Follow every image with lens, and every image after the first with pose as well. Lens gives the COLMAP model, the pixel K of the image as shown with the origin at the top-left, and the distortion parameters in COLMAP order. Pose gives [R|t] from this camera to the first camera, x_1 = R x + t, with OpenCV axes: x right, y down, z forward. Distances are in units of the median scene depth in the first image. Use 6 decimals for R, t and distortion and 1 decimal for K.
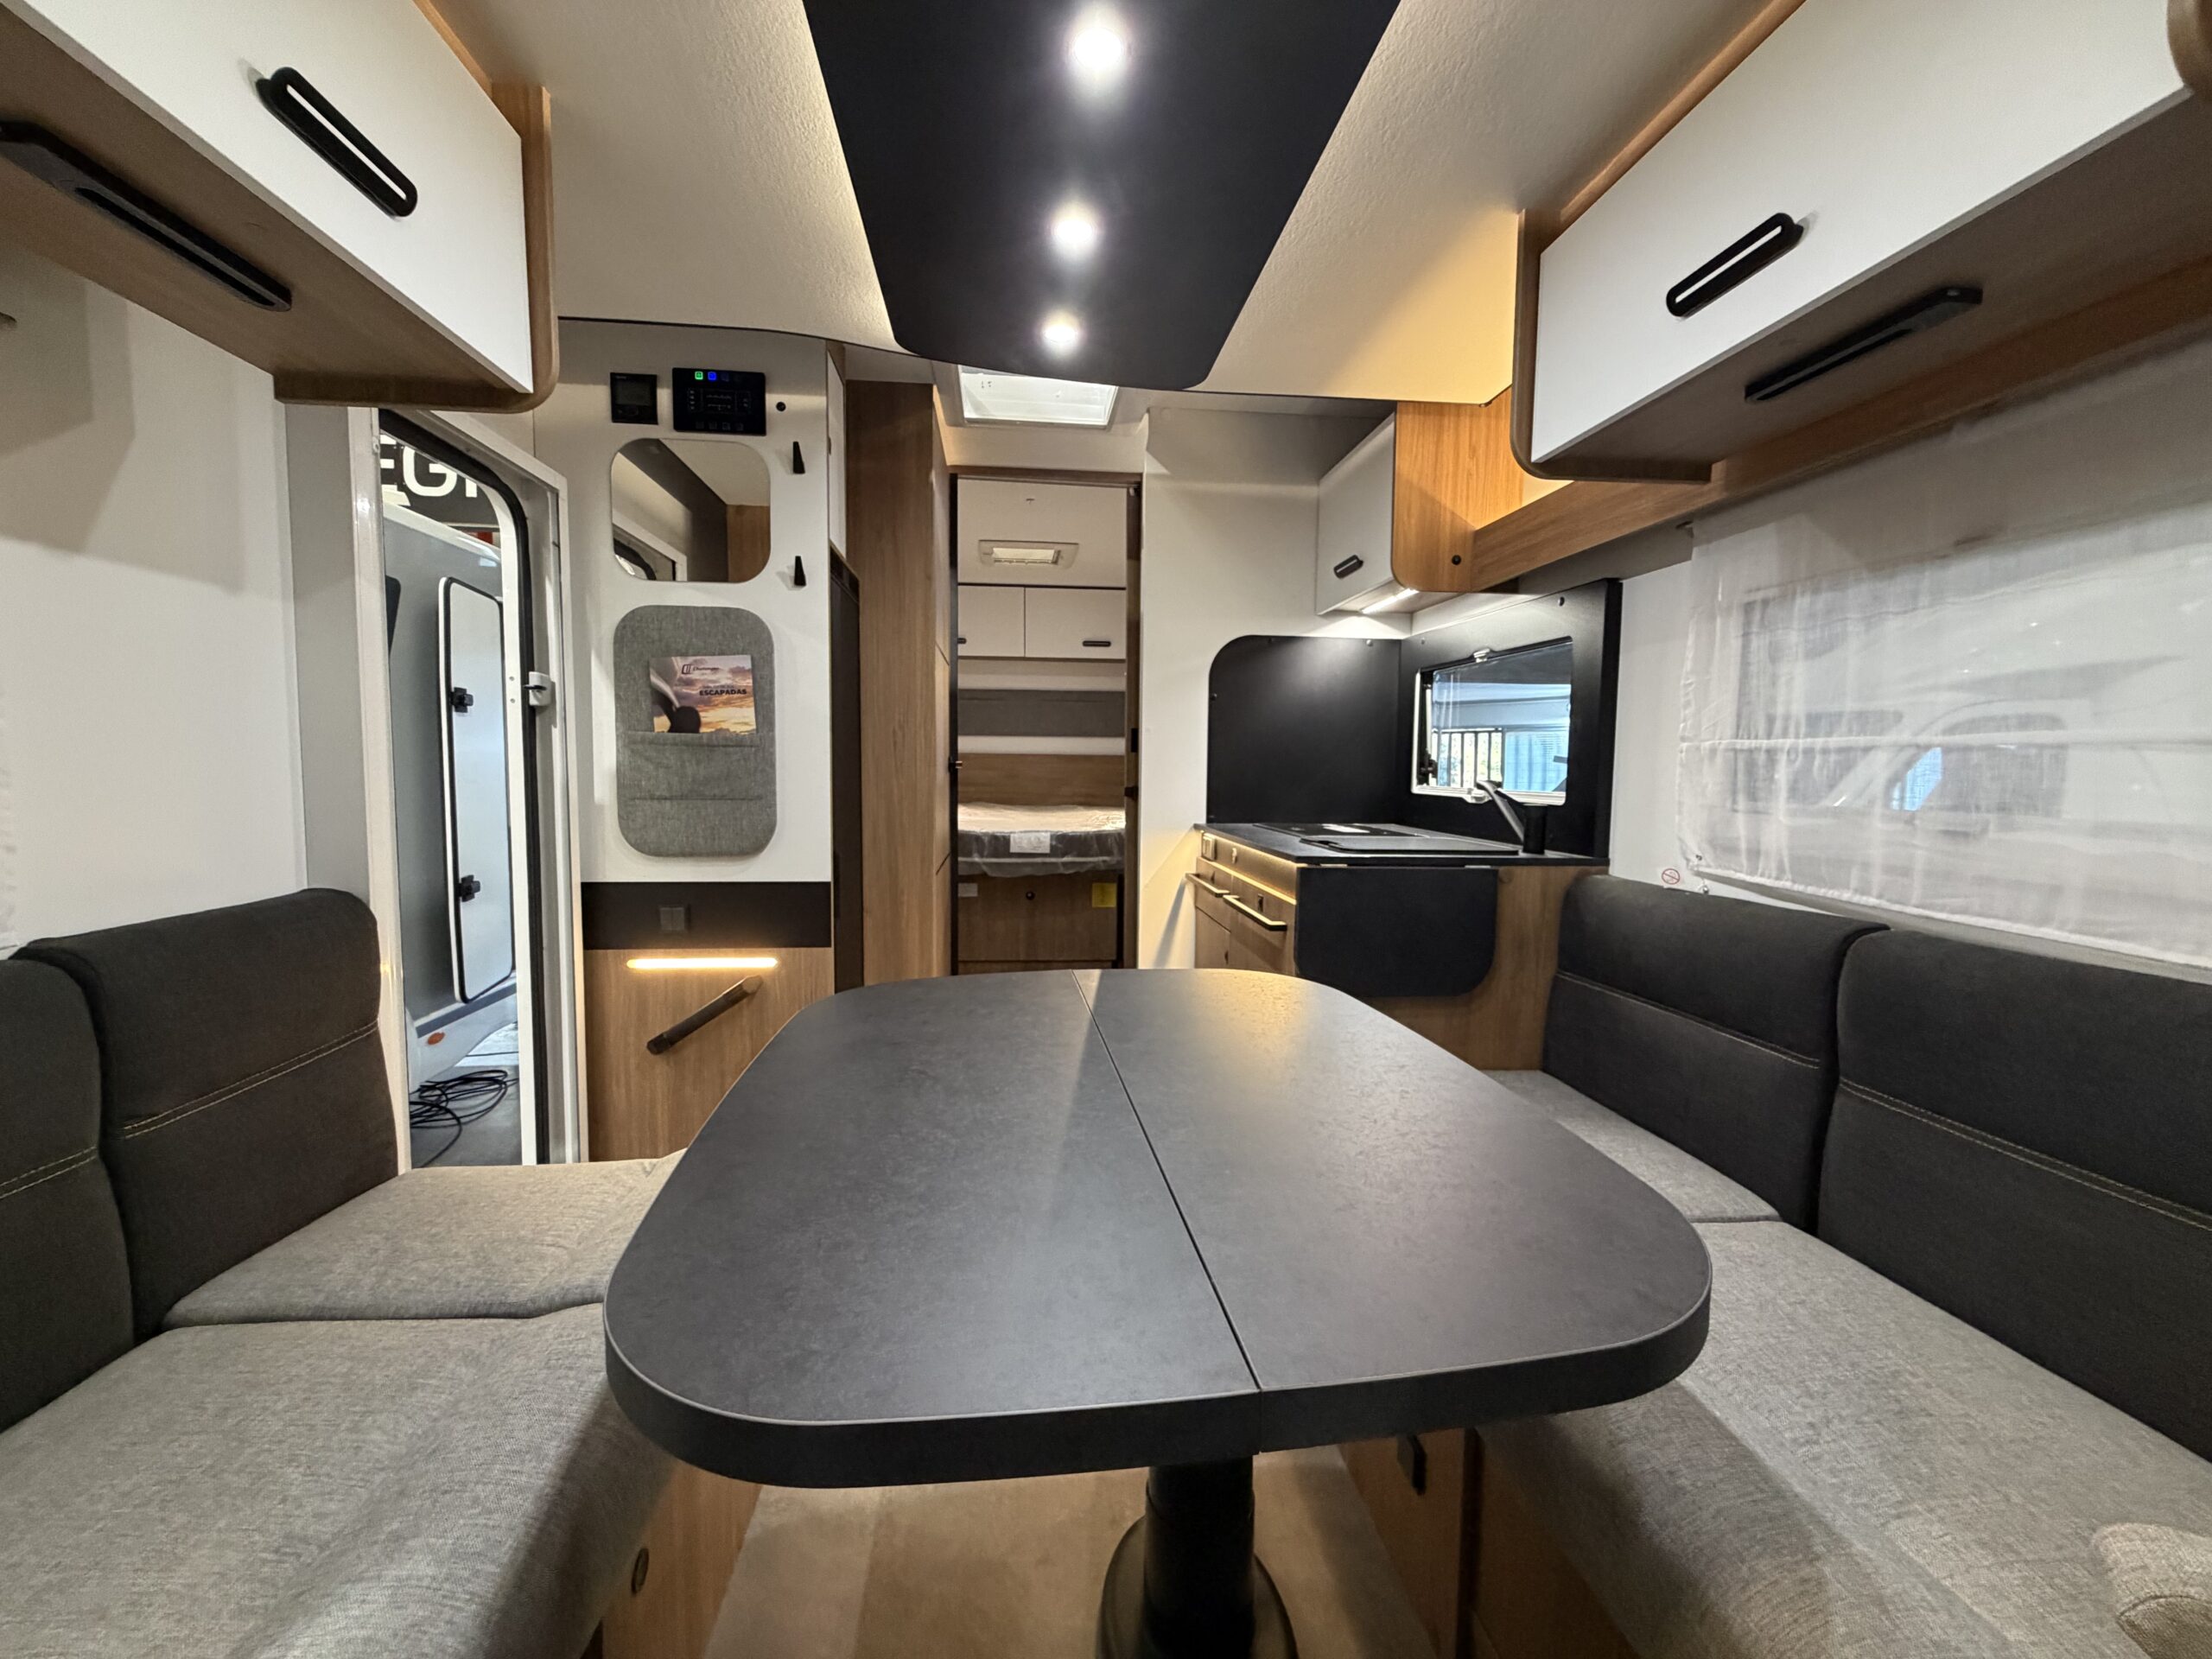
lens RADIAL K [[889.5, 0, 1097.1], [0, 889.5, 839.7], [0, 0, 1]] dist [0.005108, -0.000401]
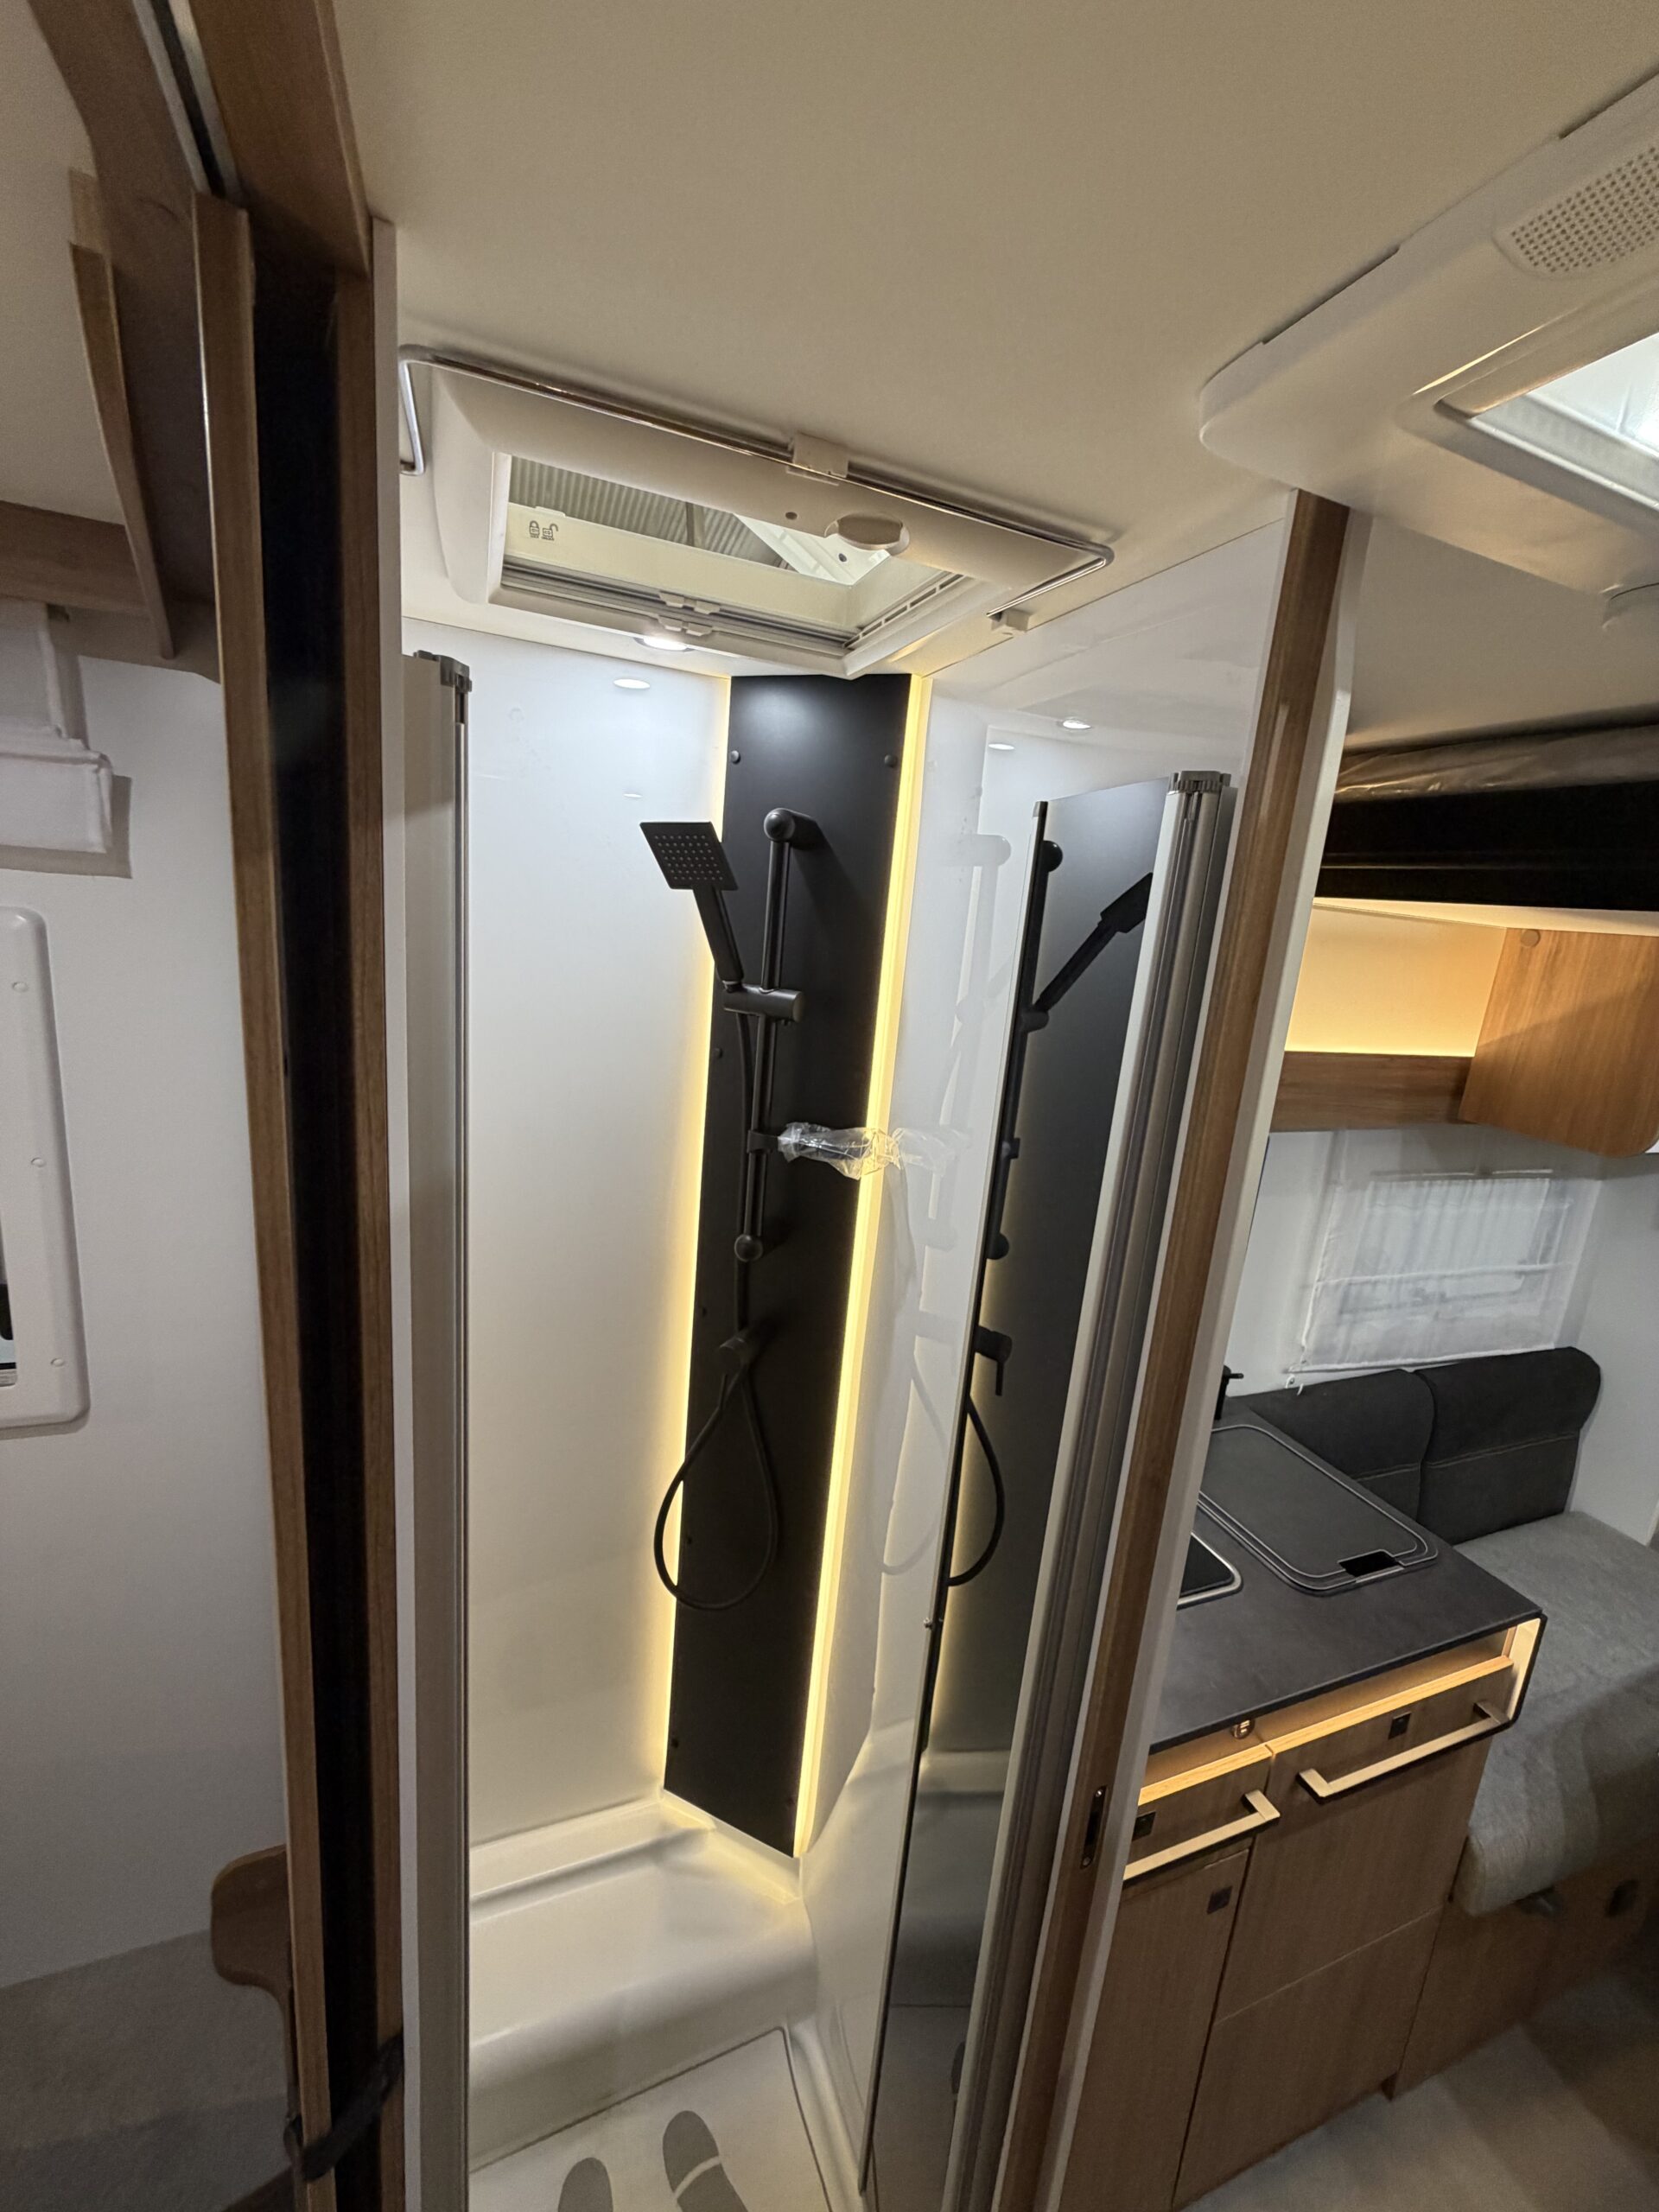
lens RADIAL K [[889.5, 0, 829.5], [0, 889.5, 1106.0], [0, 0, 1]] dist [0.005108, -0.000401]
pose [[-0.277336, -0.240052, 0.930301, -0.178497], [-0.012496, 0.969103, 0.246339, -0.498167], [-0.960692, 0.056693, -0.271767, 1.544124]]
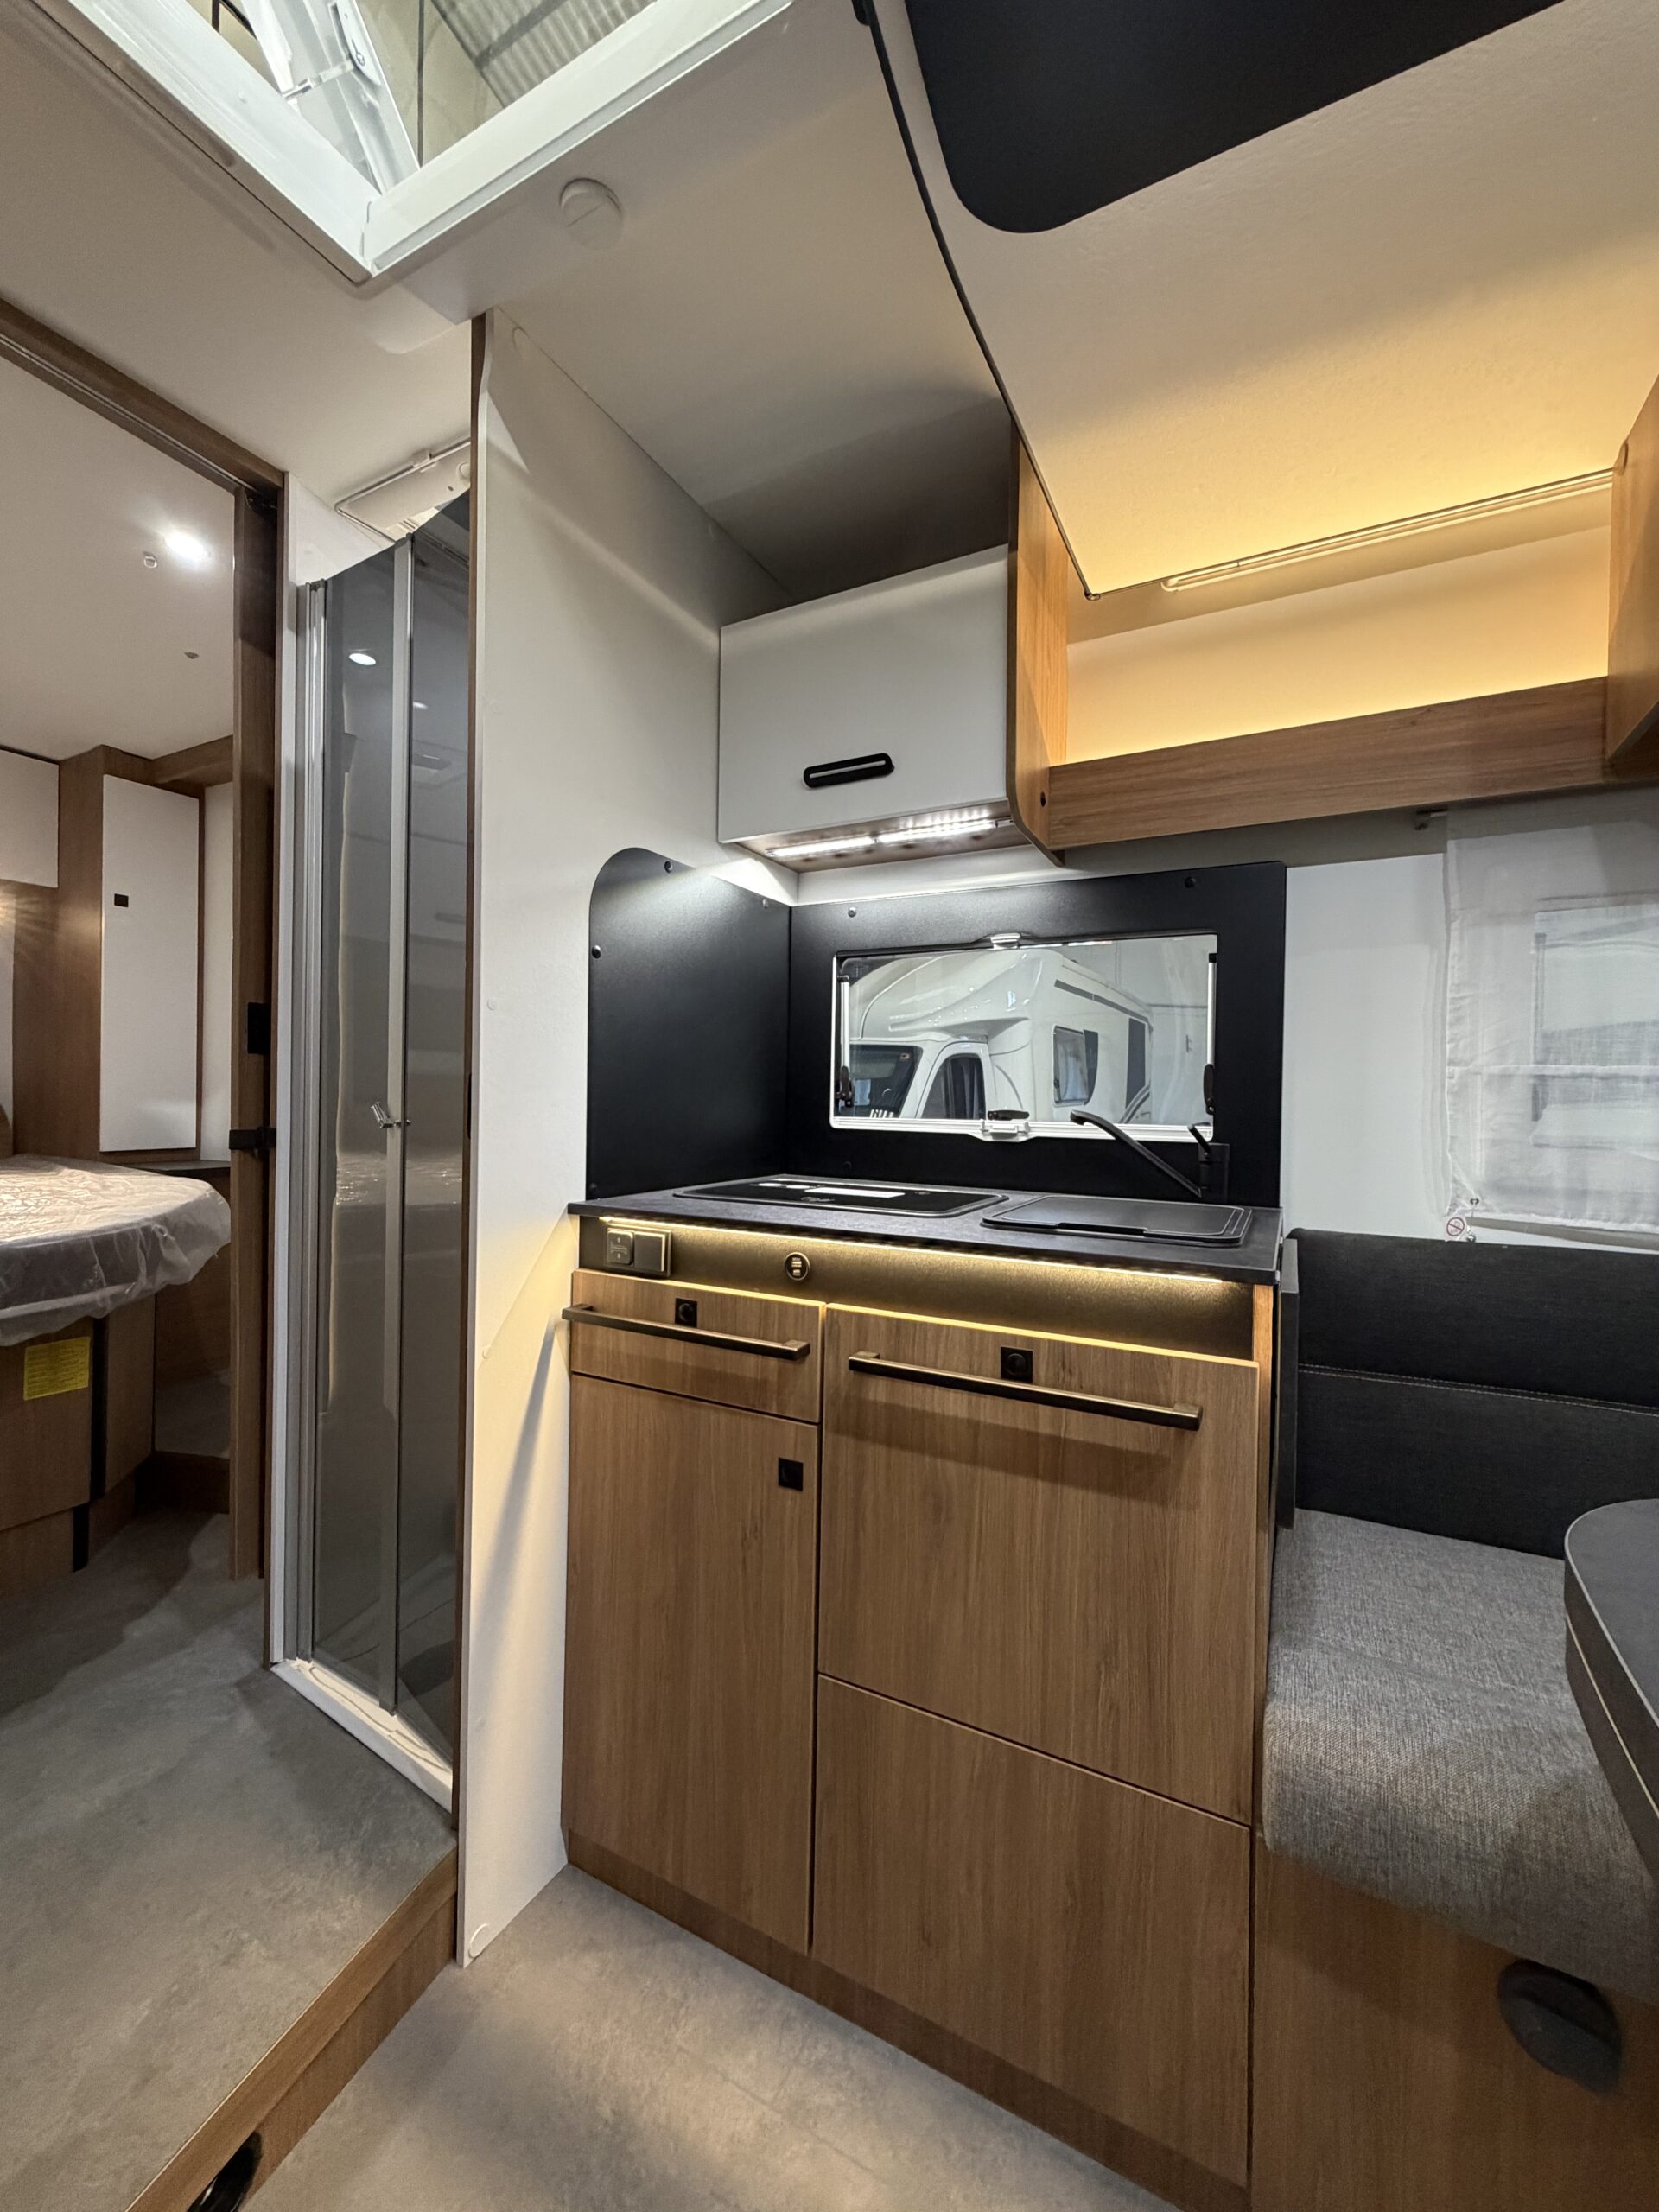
lens RADIAL K [[889.5, 0, 829.5], [0, 889.5, 1106.0], [0, 0, 1]] dist [0.005108, -0.000401]
pose [[0.555793, -0.008530, 0.831277, -0.293793], [0.059928, 0.997757, -0.029829, -0.064584], [-0.829158, 0.066396, 0.555058, 0.808547]]
